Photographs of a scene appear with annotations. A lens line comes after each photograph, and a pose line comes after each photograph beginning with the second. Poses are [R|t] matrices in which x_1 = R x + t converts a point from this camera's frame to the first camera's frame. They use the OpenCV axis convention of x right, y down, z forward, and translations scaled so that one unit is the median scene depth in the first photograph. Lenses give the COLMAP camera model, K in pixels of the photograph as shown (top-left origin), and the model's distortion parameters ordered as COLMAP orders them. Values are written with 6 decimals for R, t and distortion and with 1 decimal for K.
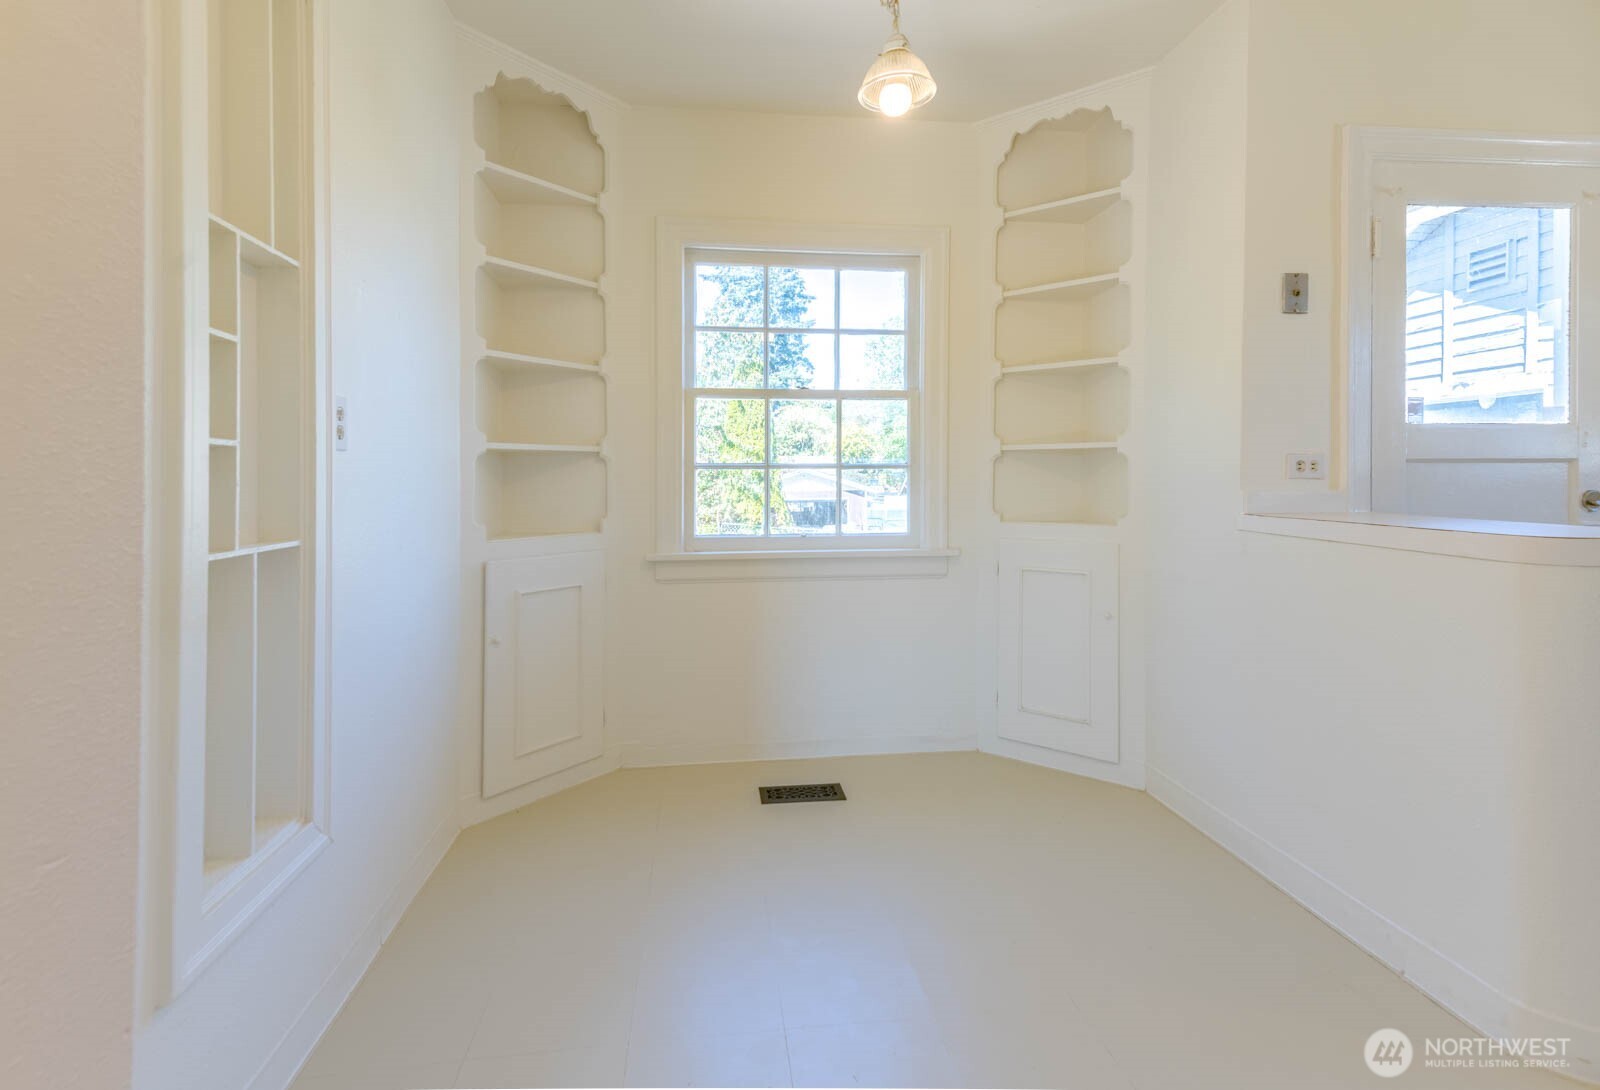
lens RADIAL K [[738.3, 0, 800.5], [0, 738.3, 483.6], [0, 0, 1]] dist [0.011865, 0.000256]
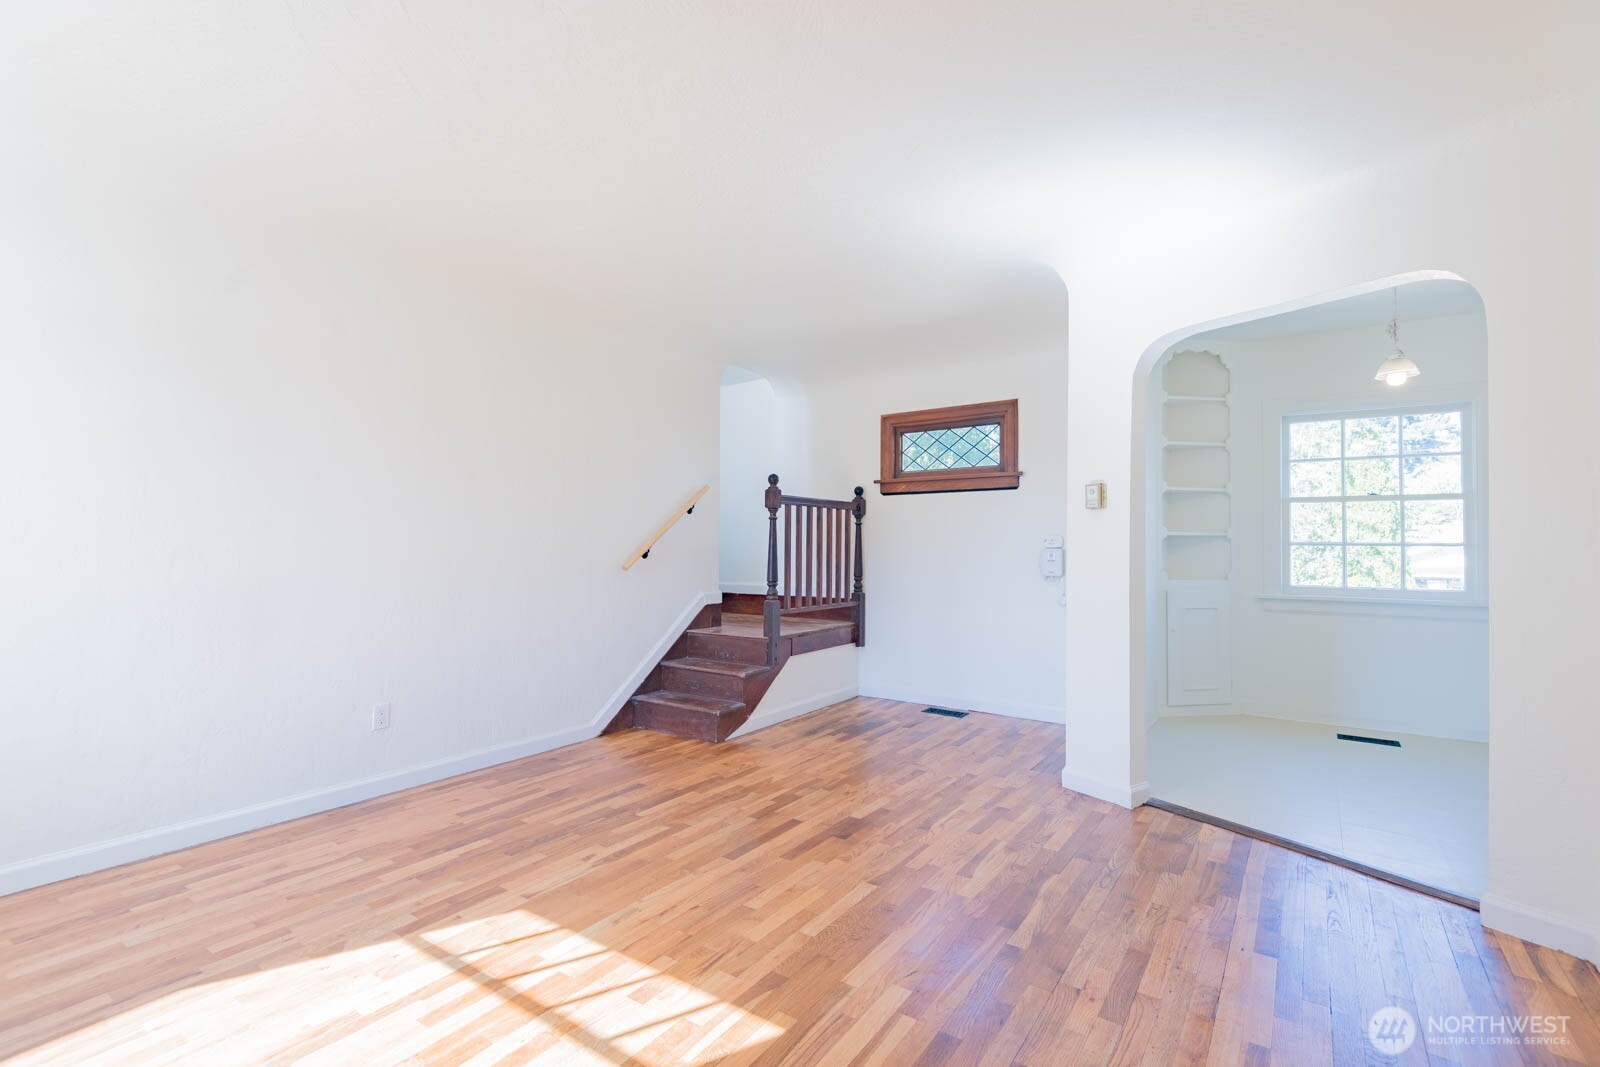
lens RADIAL K [[731.5, 0, 804.7], [0, 731.5, 518.8], [0, 0, 1]] dist [0.025103, -0.015385]
pose [[0.742999, -0.014920, -0.669126, 0.167916], [-0.015924, 0.999074, -0.039959, 0.004502], [0.669103, 0.040344, 0.742074, -1.038794]]
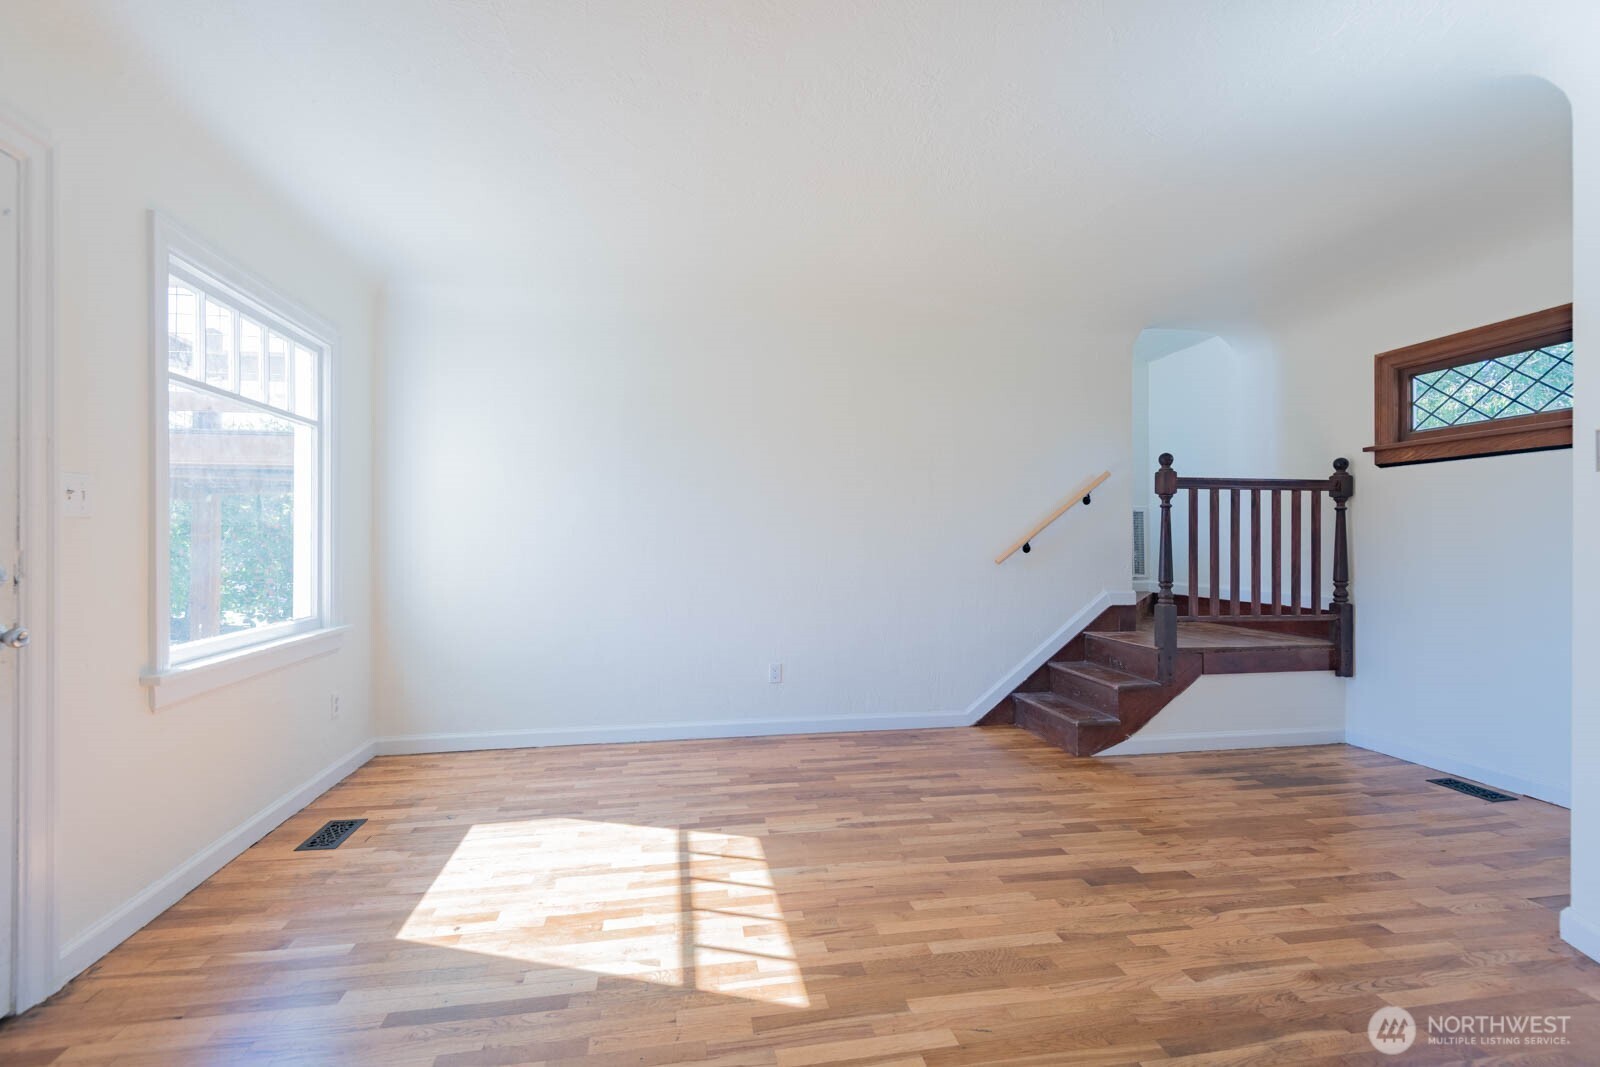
lens RADIAL K [[731.5, 0, 792.1], [0, 731.5, 530.8], [0, 0, 1]] dist [0.025103, -0.015385]
pose [[0.039425, -0.005888, -0.999205, 0.371714], [-0.013000, 0.999895, -0.006405, 0.002925], [0.999138, 0.013243, 0.039345, -0.611346]]
